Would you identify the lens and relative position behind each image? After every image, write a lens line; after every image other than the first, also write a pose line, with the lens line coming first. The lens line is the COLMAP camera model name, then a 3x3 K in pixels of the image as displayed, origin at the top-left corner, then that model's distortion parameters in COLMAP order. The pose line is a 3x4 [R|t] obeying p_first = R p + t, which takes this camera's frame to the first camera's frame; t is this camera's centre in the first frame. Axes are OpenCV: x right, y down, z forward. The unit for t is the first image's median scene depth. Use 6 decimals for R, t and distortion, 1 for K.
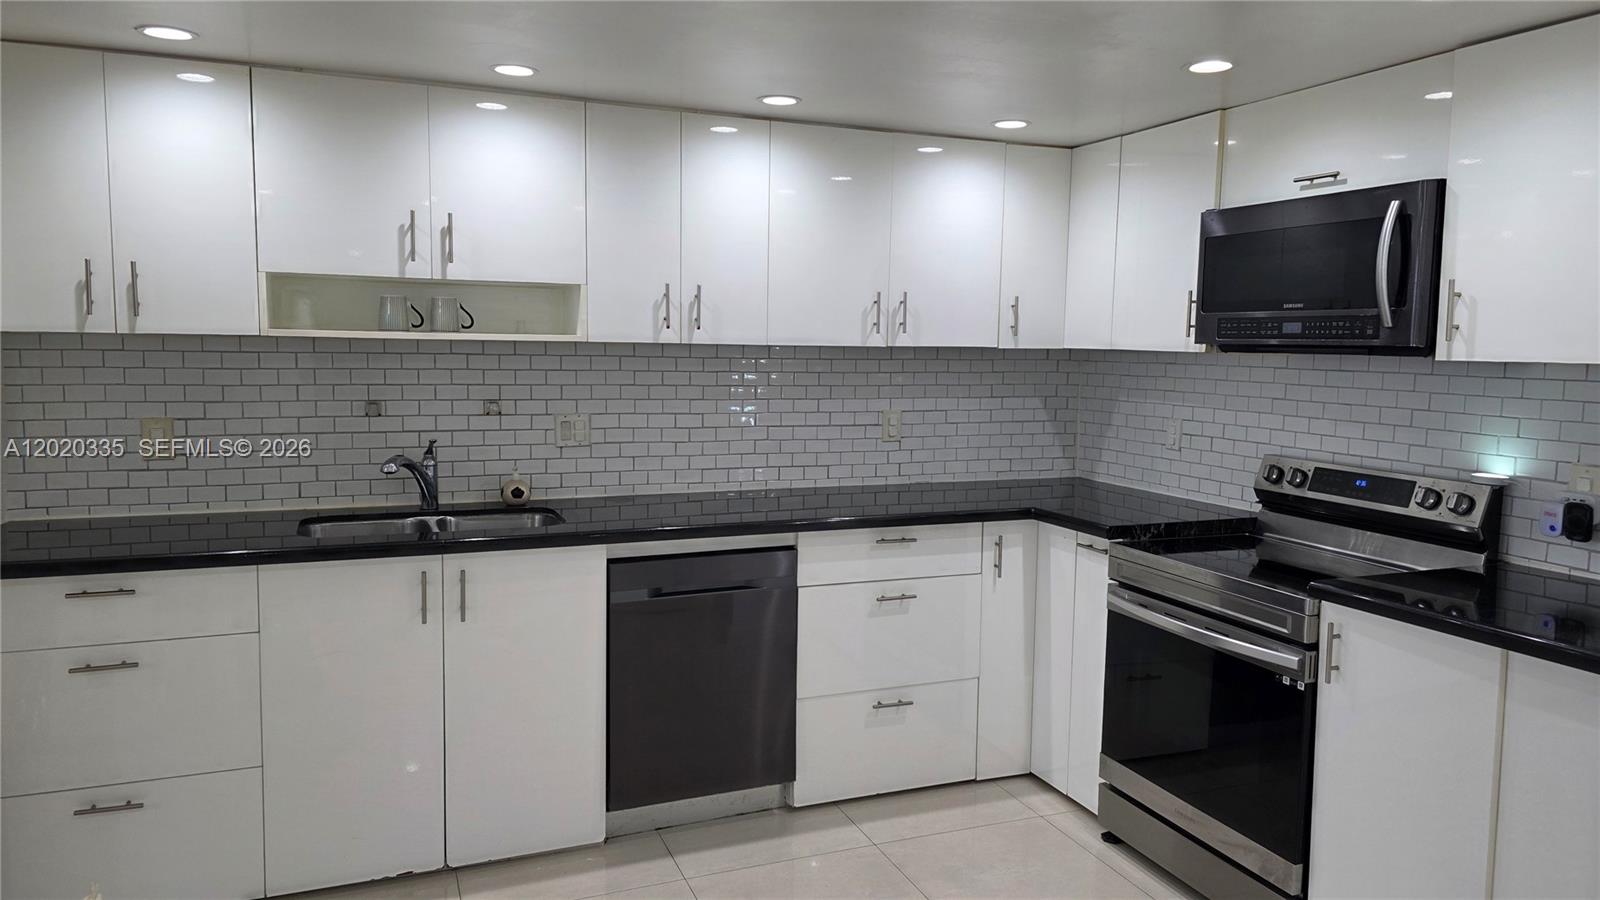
lens RADIAL K [[1074.4, 0, 799.8], [0, 1074.4, 441.5], [0, 0, 1]] dist [0.085692, -0.084847]
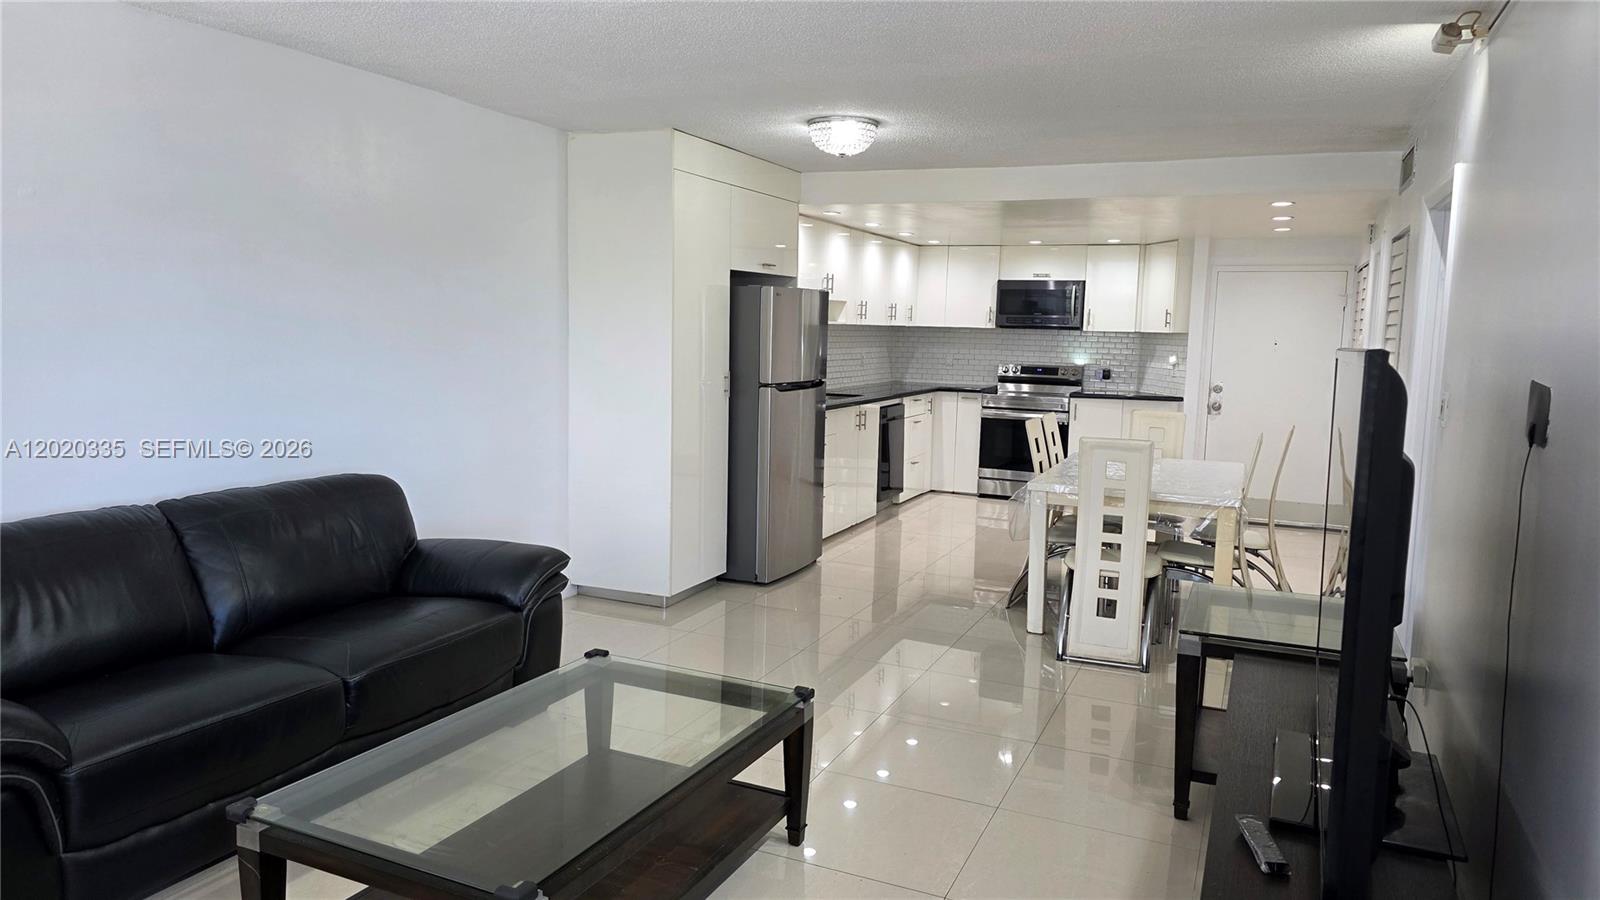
lens RADIAL K [[1096.3, 0, 779.1], [0, 1096.3, 455.5], [0, 0, 1]] dist [0.085890, -0.001065]
pose [[0.730003, -0.081363, 0.678583, -2.169230], [0.050755, 0.996601, 0.064892, 0.038447], [-0.681556, -0.012930, 0.731651, -0.801557]]
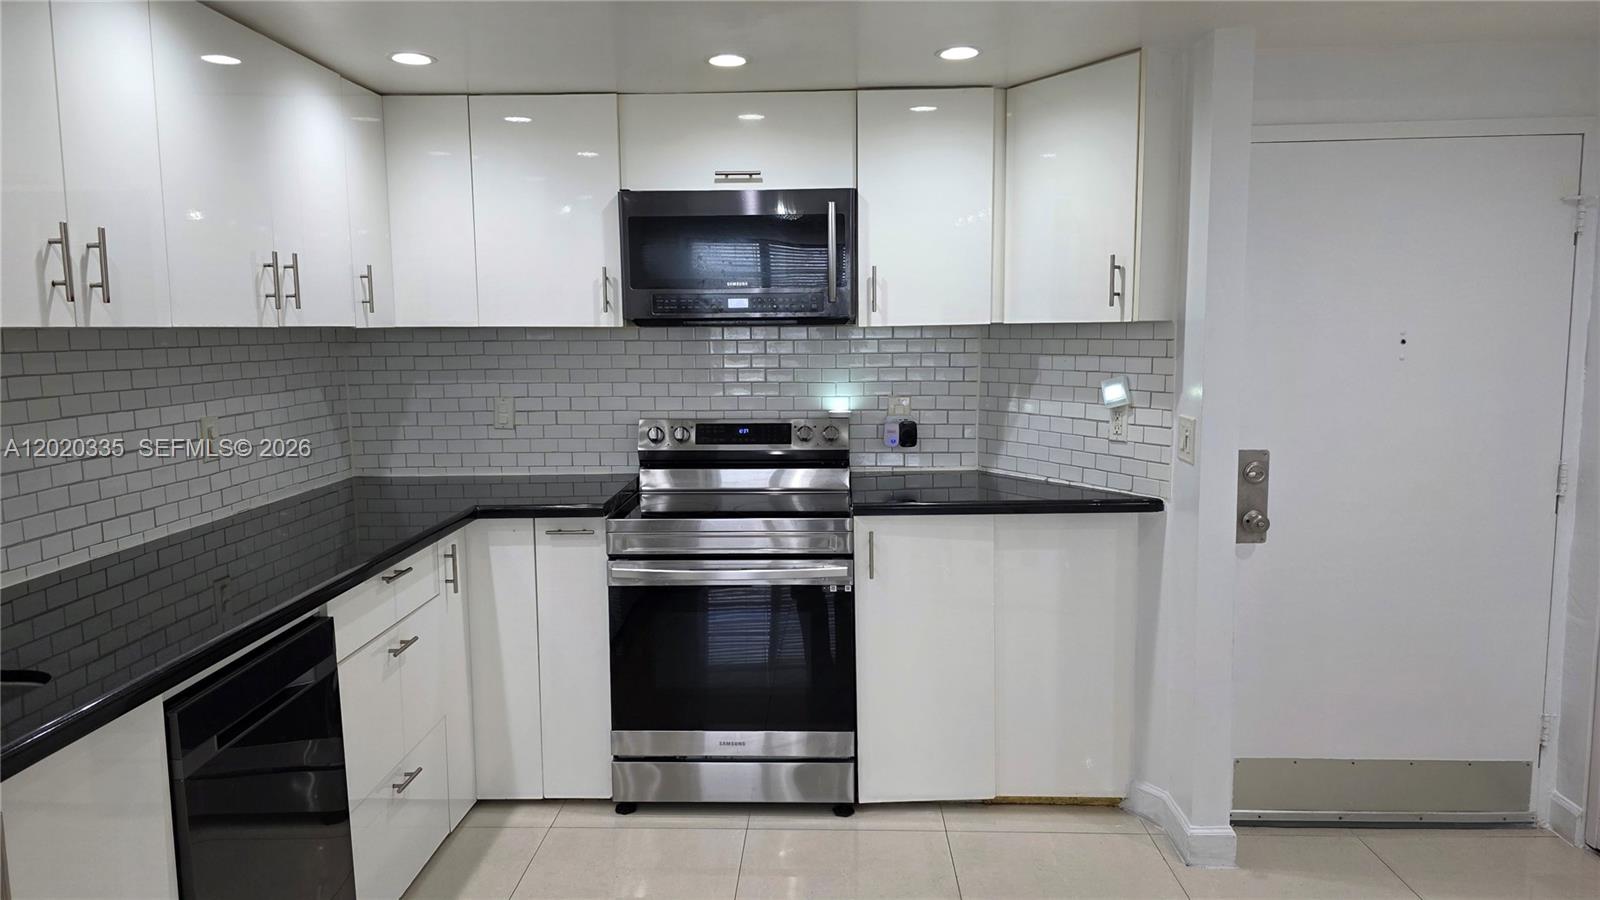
lens RADIAL K [[1074.4, 0, 799.8], [0, 1074.4, 441.5], [0, 0, 1]] dist [0.085692, -0.084847]
pose [[0.407716, -0.118588, 0.905375, -0.537392], [0.104261, 0.991092, 0.082863, -0.042377], [-0.907137, 0.060610, 0.416448, 0.434778]]
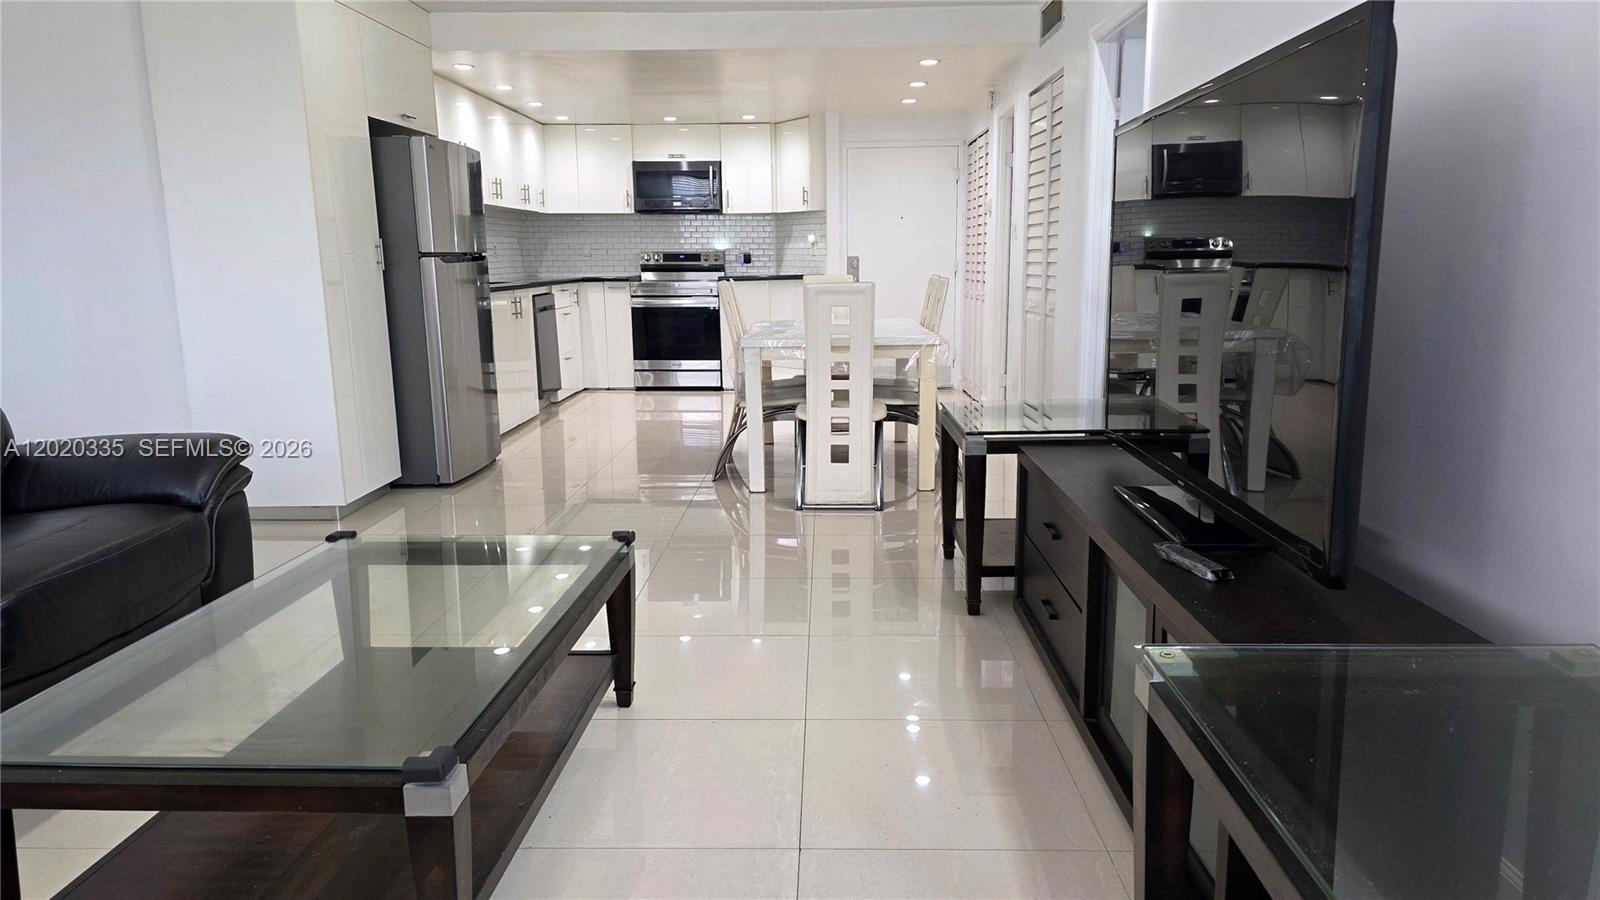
lens RADIAL K [[1097.3, 0, 803.7], [0, 1097.3, 483.5], [0, 0, 1]] dist [0.057143, -0.091953]
pose [[0.402899, -0.206296, 0.891692, -2.206077], [0.100472, 0.978347, 0.180946, 0.134267], [-0.909713, 0.016687, 0.414902, -0.579923]]
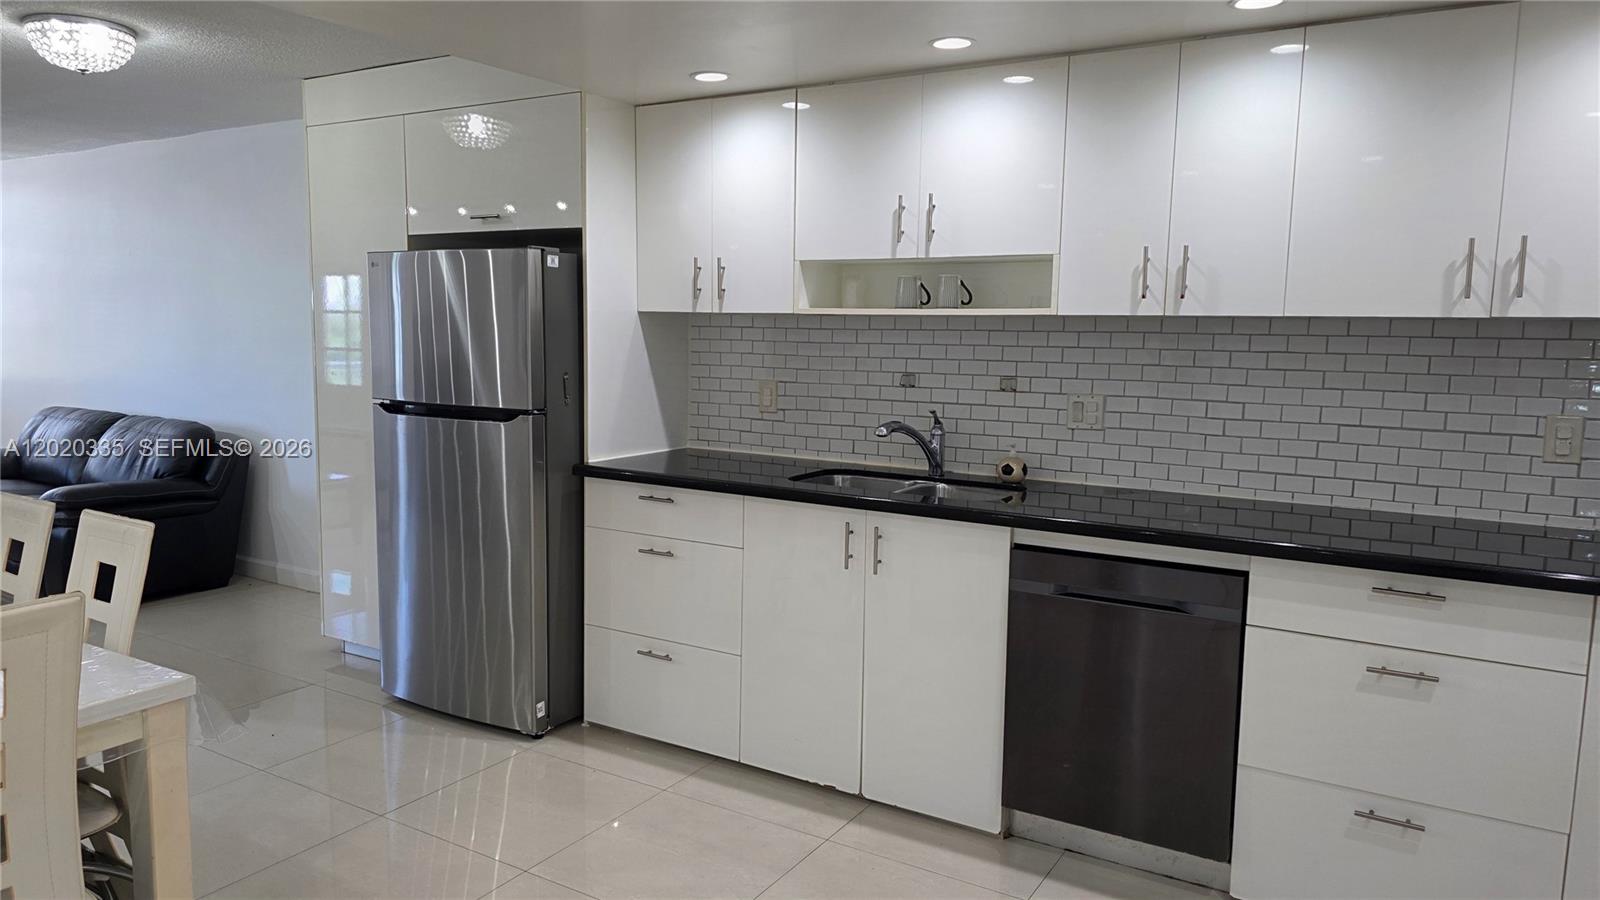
lens RADIAL K [[1073.3, 0, 790.7], [0, 1073.3, 455.3], [0, 0, 1]] dist [0.081077, -0.081450]
pose [[0.588630, 0.092160, -0.803132, 0.423314], [-0.080277, 0.995234, 0.055367, -0.004753], [0.804407, 0.031882, 0.593223, 0.253903]]
